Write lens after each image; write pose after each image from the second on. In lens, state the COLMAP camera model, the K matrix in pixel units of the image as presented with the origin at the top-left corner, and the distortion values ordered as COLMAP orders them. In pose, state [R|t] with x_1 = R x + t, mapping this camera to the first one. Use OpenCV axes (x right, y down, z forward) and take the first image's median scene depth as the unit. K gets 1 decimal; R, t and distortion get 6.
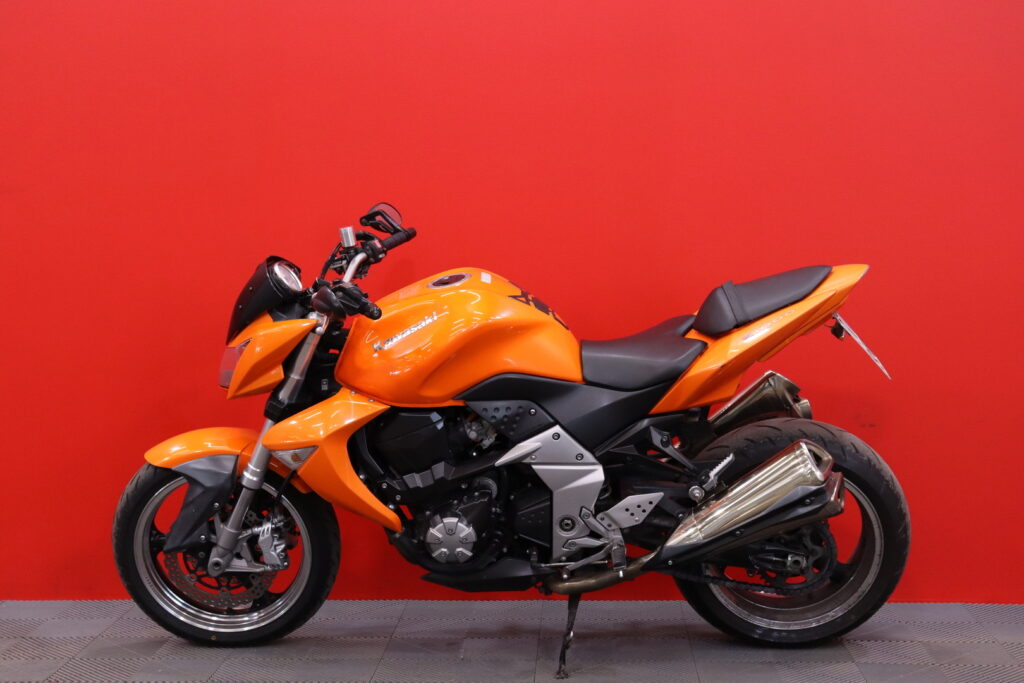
lens RADIAL K [[1652.7, 0, 512.0], [0, 1652.7, 341.5], [0, 0, 1]] dist [0.010978, 0.014592]
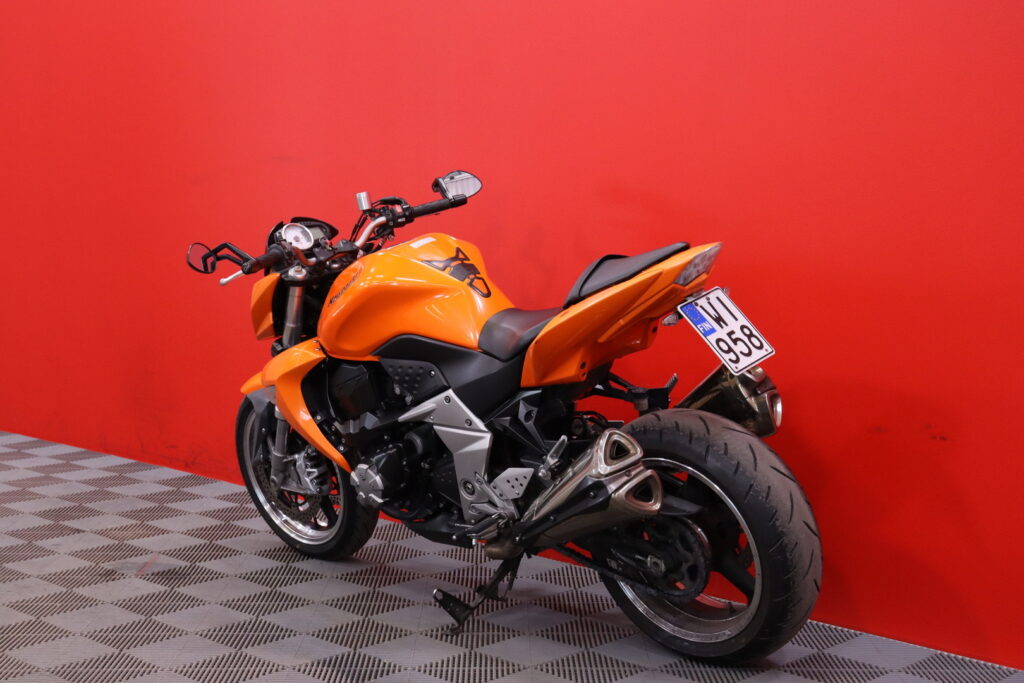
lens RADIAL K [[1616.4, 0, 512.0], [0, 1616.4, 341.5], [0, 0, 1]] dist [0.016958, 0.011676]
pose [[0.723641, 0.077207, -0.685844, 0.716669], [-0.061980, 0.996978, 0.046837, -0.027136], [0.687388, 0.008615, 0.726239, 0.288667]]
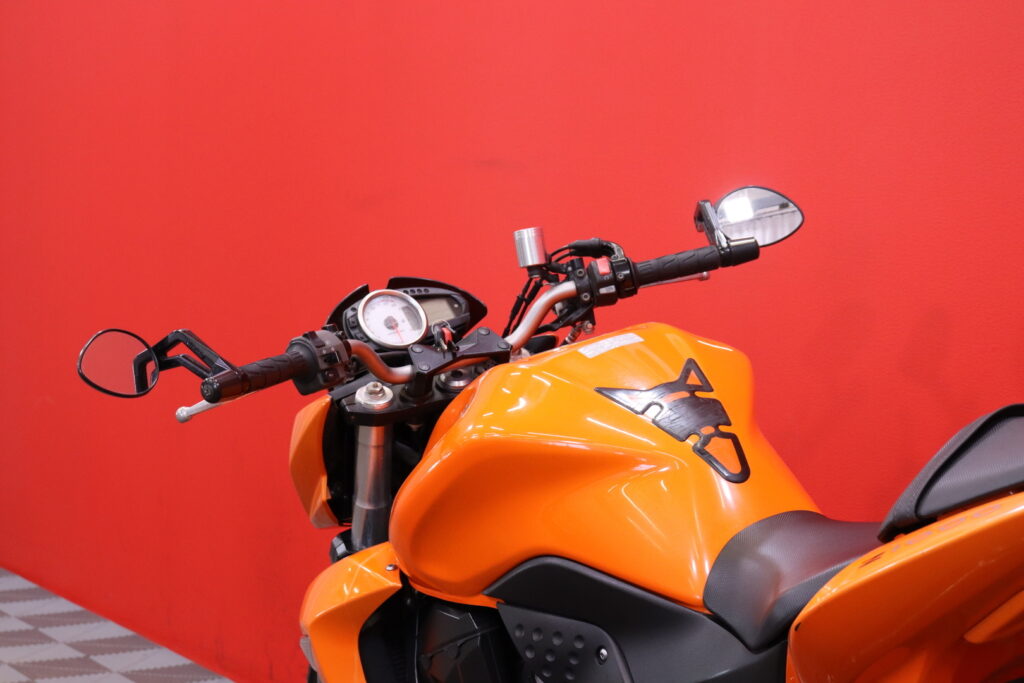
lens RADIAL K [[2113.4, 0, 512.0], [0, 2113.4, 341.5], [0, 0, 1]] dist [-0.028342, 2.363602]
pose [[0.513603, 0.073853, -0.854844, 0.462092], [-0.095123, 0.995048, 0.028814, -0.052999], [0.852739, 0.066516, 0.518085, 0.657345]]
